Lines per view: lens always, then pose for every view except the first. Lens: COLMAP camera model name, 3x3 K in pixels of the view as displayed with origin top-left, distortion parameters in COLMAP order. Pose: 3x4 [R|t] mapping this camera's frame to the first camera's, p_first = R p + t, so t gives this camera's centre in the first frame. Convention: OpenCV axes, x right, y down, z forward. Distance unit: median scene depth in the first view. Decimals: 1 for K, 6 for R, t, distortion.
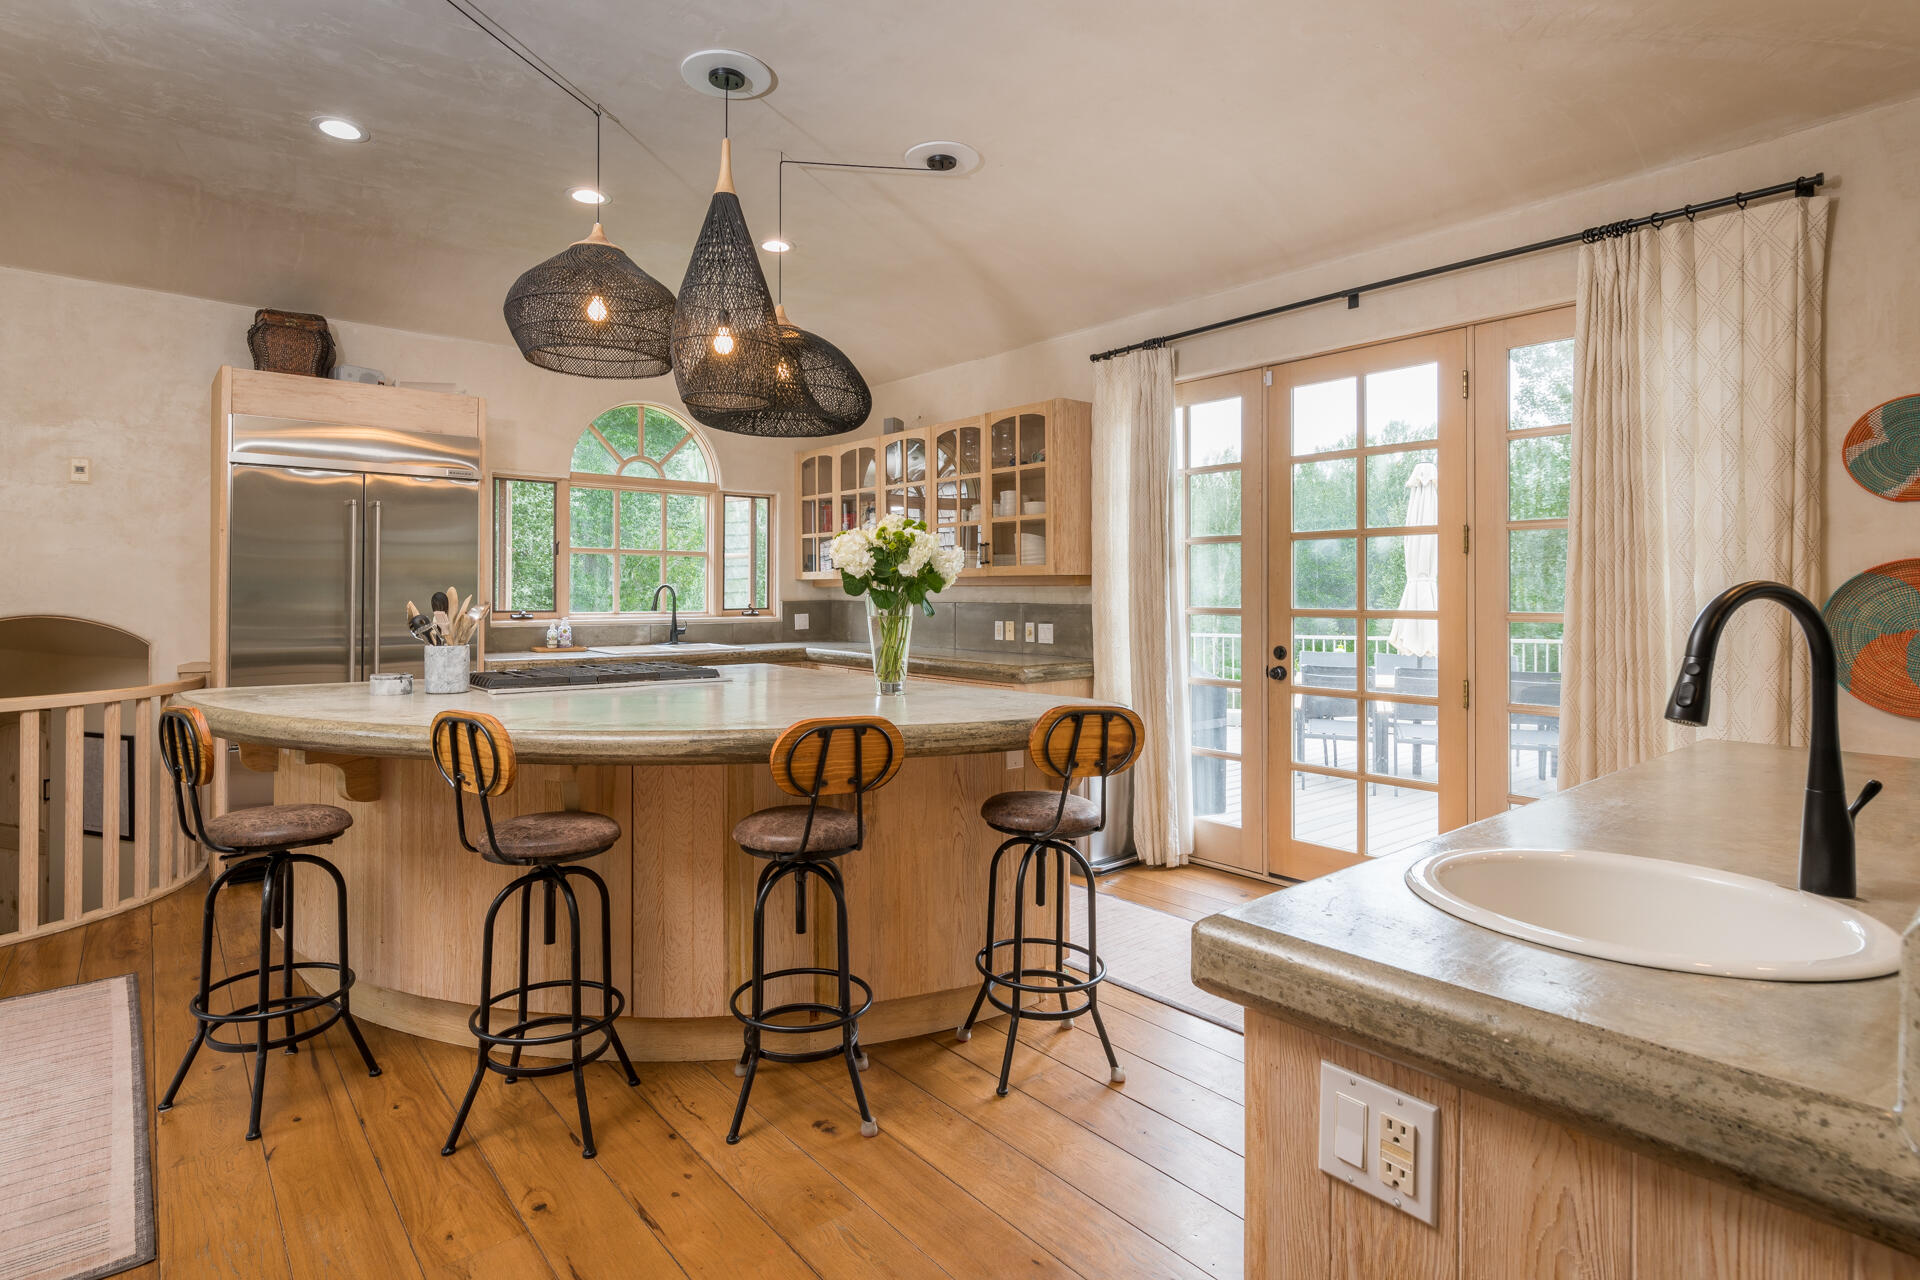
lens RADIAL K [[1028.2, 0, 960.0], [0, 1028.2, 640.0], [0, 0, 1]] dist [-0.005253, -0.001177]
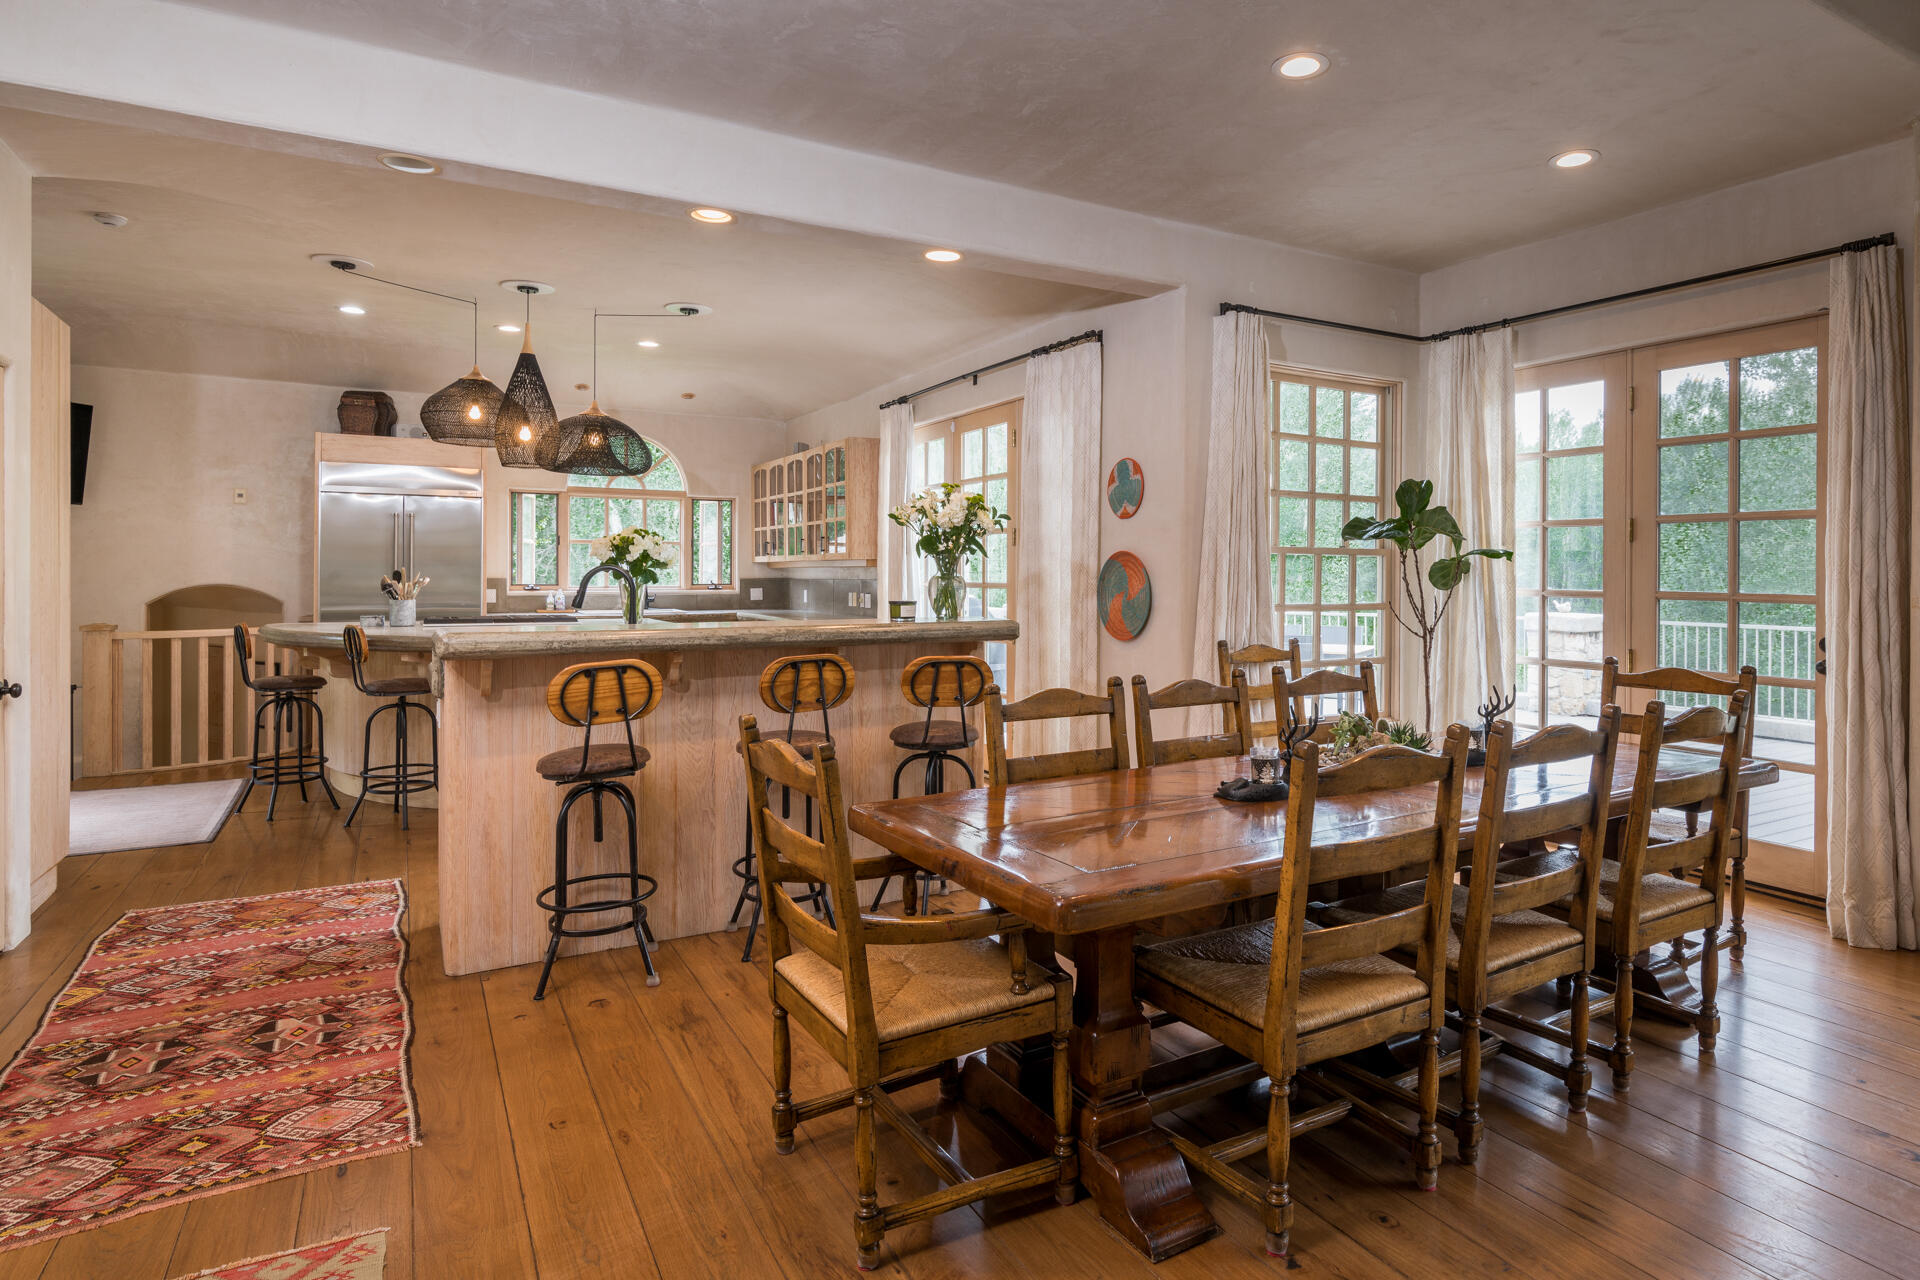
lens RADIAL K [[1006.8, 0, 960.0], [0, 1006.8, 640.0], [0, 0, 1]] dist [0.001782, 0.000120]
pose [[0.990001, 0.009016, -0.140774, 0.477581], [-0.006194, 0.999771, 0.020468, 0.021493], [0.140926, -0.019392, 0.989830, -0.408390]]
